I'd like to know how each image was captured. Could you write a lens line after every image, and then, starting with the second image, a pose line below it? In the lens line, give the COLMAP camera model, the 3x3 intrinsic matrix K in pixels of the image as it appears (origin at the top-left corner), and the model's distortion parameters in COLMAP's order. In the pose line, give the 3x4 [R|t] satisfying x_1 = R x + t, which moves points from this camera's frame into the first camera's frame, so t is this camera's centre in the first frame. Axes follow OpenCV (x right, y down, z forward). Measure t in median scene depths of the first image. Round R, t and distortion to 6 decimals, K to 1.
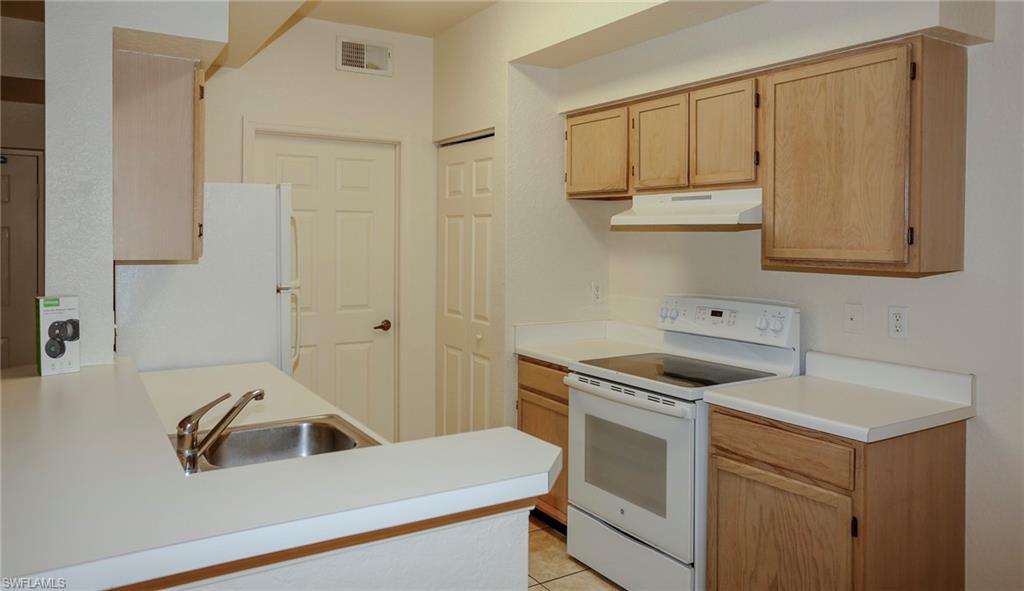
lens RADIAL K [[712.0, 0, 508.3], [0, 712.0, 243.1], [0, 0, 1]] dist [-0.023877, 0.004232]
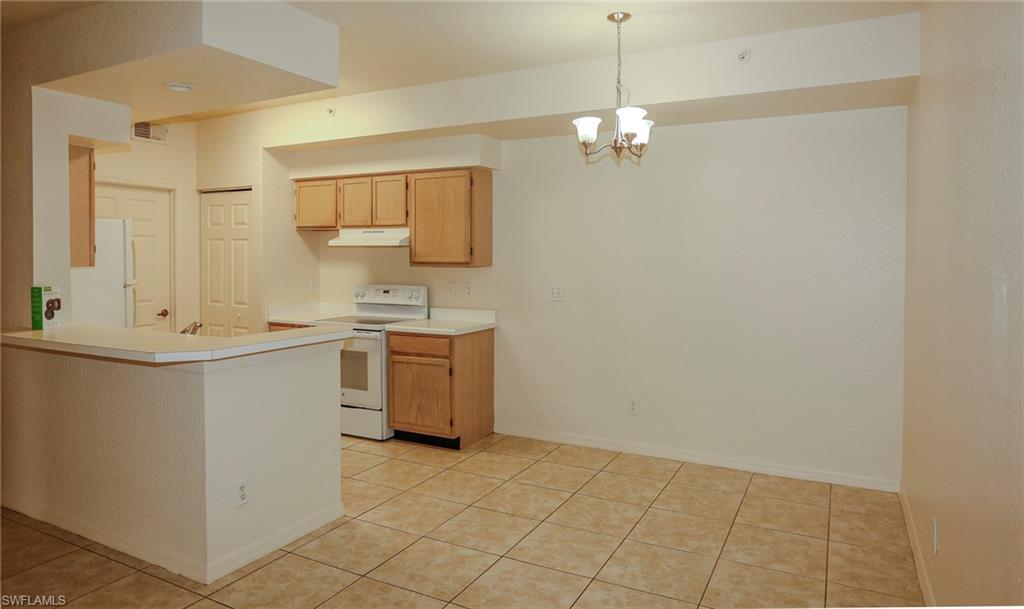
lens RADIAL K [[610.1, 0, 523.0], [0, 610.1, 269.4], [0, 0, 1]] dist [-0.041794, -0.000829]
pose [[0.848843, -0.017441, 0.528357, -0.288627], [0.008390, 0.999774, 0.019523, 0.009964], [-0.528578, -0.012139, 0.848798, -0.654528]]
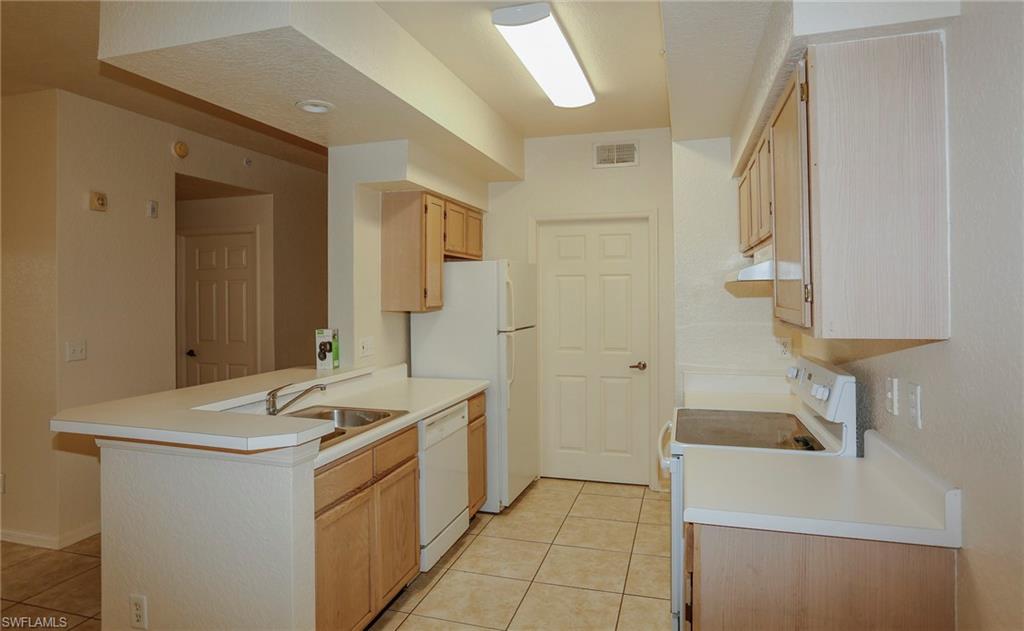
lens RADIAL K [[586.8, 0, 508.4], [0, 586.8, 287.8], [0, 0, 1]] dist [-0.002543, -0.000181]
pose [[0.669367, -0.013924, -0.742802, 0.632703], [0.003515, 0.999873, -0.015576, -0.007864], [0.742924, 0.007815, 0.669330, 0.207957]]
